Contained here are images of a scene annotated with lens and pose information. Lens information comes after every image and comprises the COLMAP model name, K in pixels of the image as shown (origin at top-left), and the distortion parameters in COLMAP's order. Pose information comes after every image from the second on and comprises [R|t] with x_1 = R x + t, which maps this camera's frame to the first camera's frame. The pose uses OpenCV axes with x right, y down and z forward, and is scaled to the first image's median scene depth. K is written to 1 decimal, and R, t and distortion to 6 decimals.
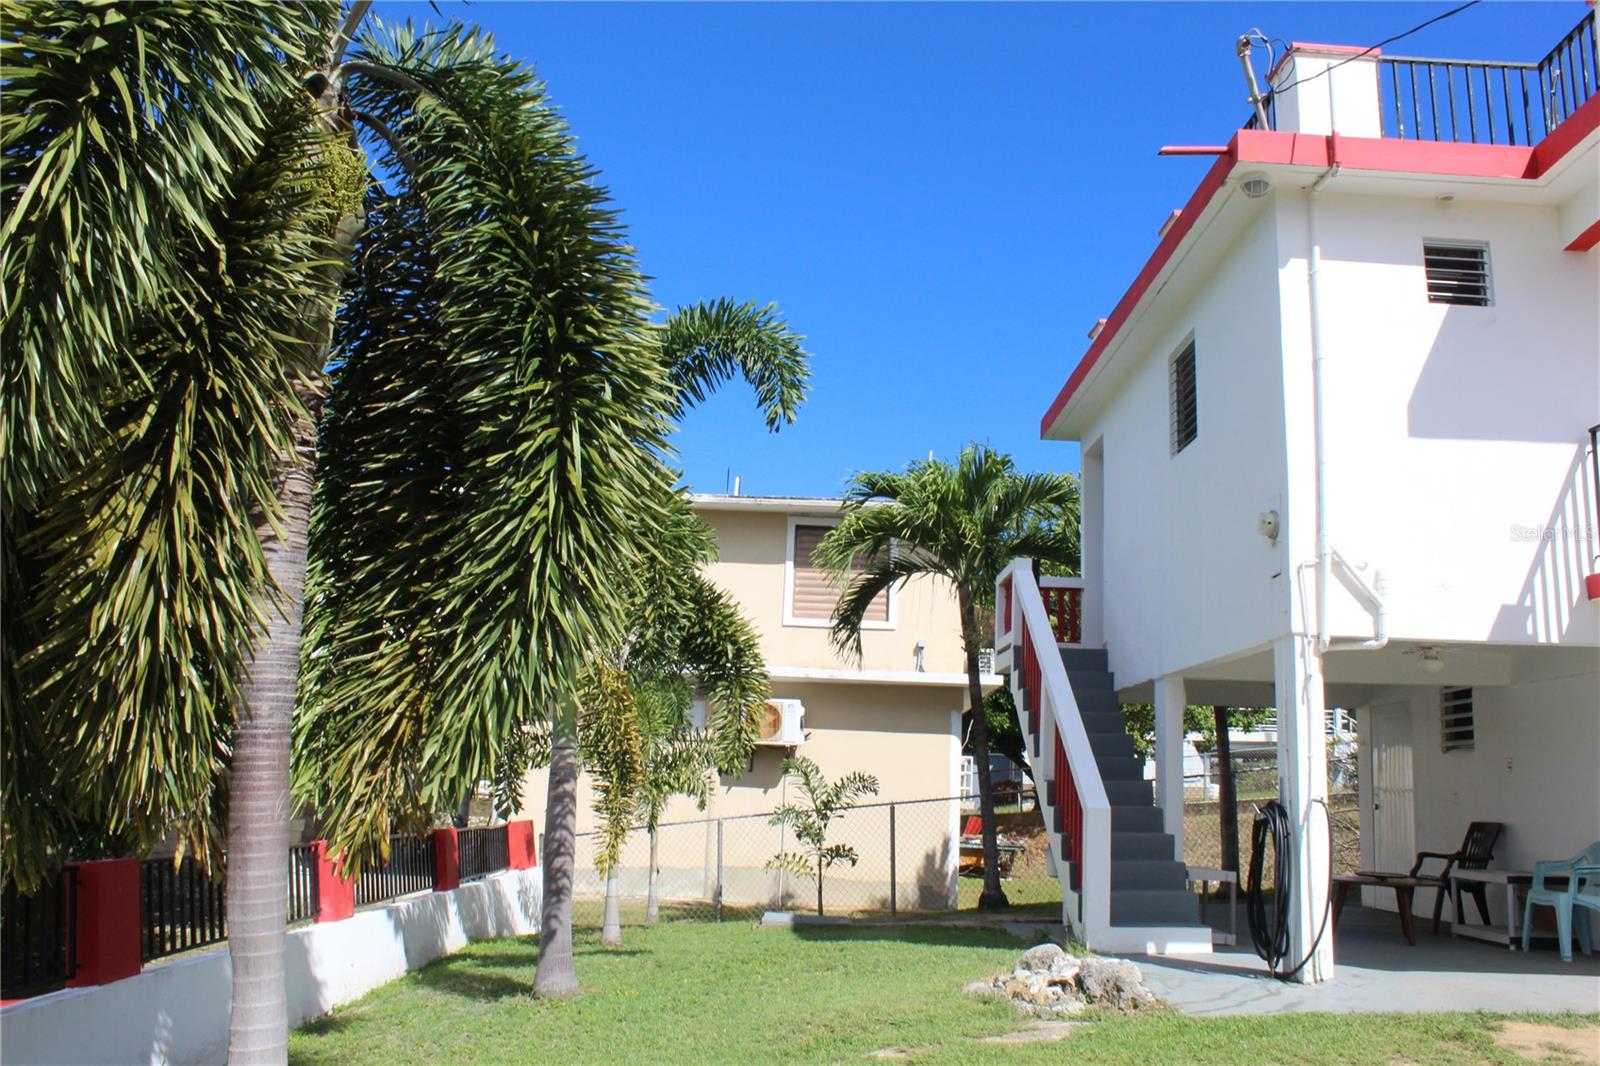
lens RADIAL K [[1350.1, 0, 794.0], [0, 1350.1, 536.4], [0, 0, 1]] dist [-0.158948, 0.135772]
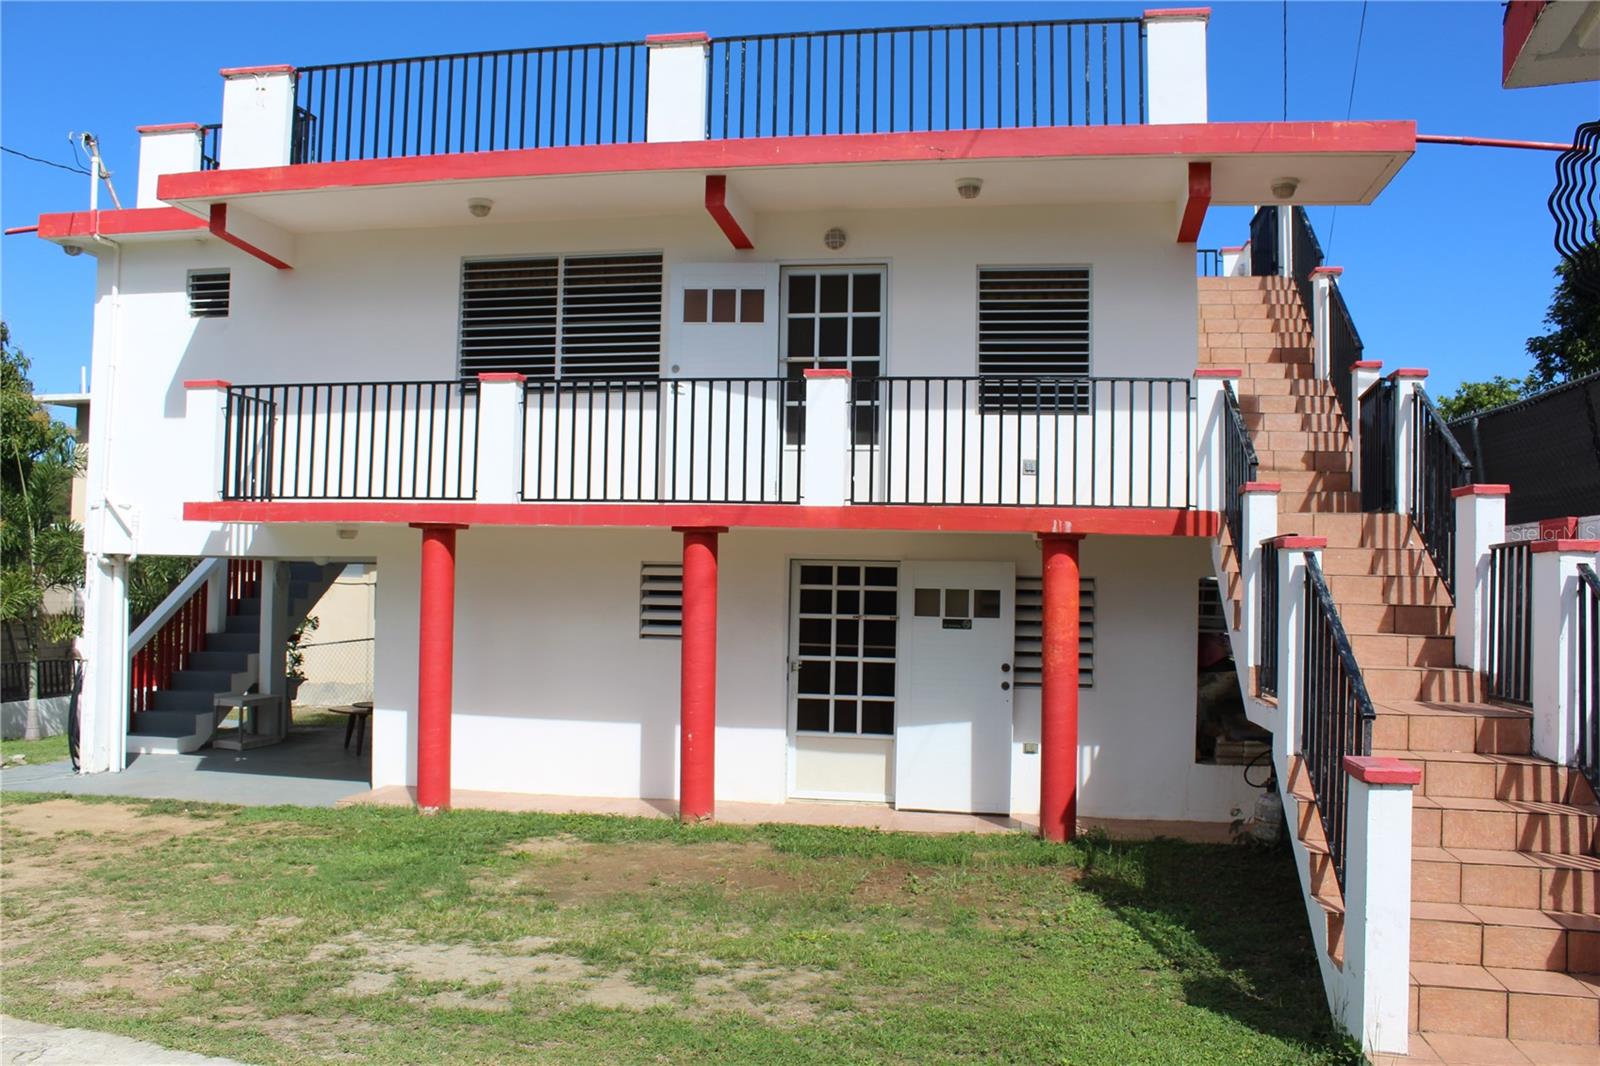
lens RADIAL K [[1350.1, 0, 802.1], [0, 1350.1, 536.9], [0, 0, 1]] dist [-0.158948, 0.135772]
pose [[0.981097, -0.030056, -0.191168, 1.393078], [0.058073, 0.988062, 0.142693, -0.106452], [0.184597, -0.151098, 0.971130, -0.293551]]
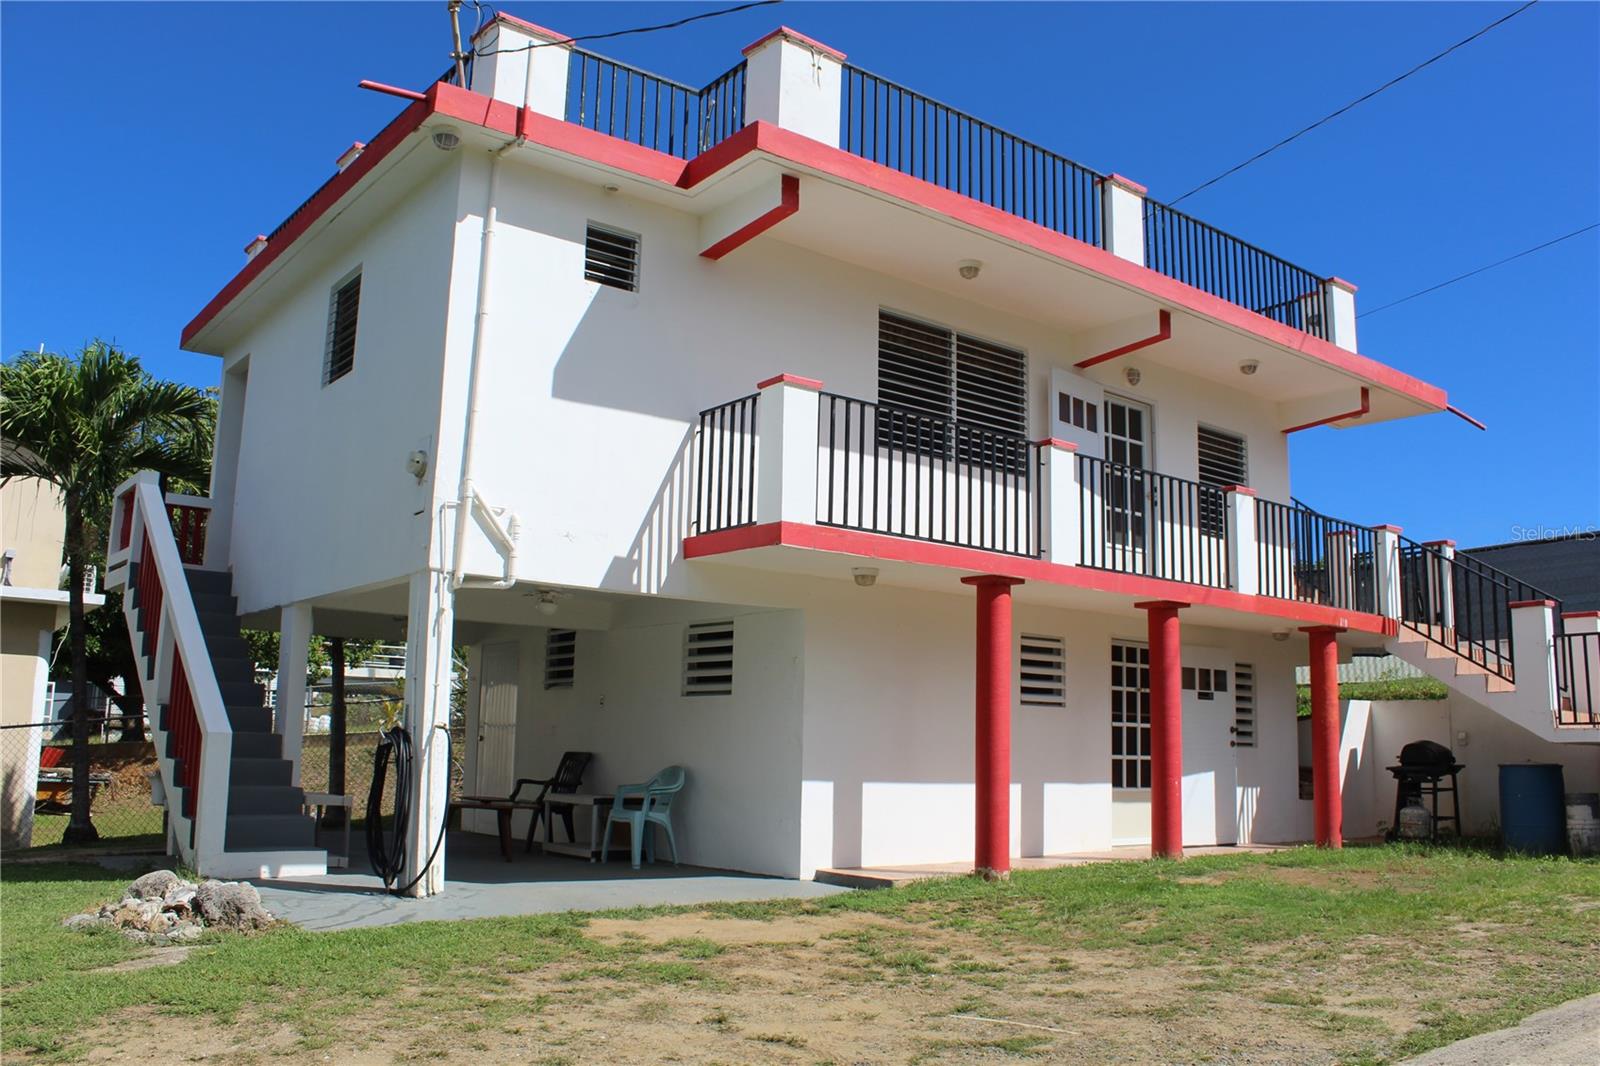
lens RADIAL K [[1350.1, 0, 805.7], [0, 1350.1, 535.5], [0, 0, 1]] dist [-0.158948, 0.135772]
pose [[0.791230, 0.078425, 0.606469, -0.030855], [-0.106750, 0.994228, 0.010703, 0.003564], [-0.602129, -0.073209, 0.795035, -0.021498]]
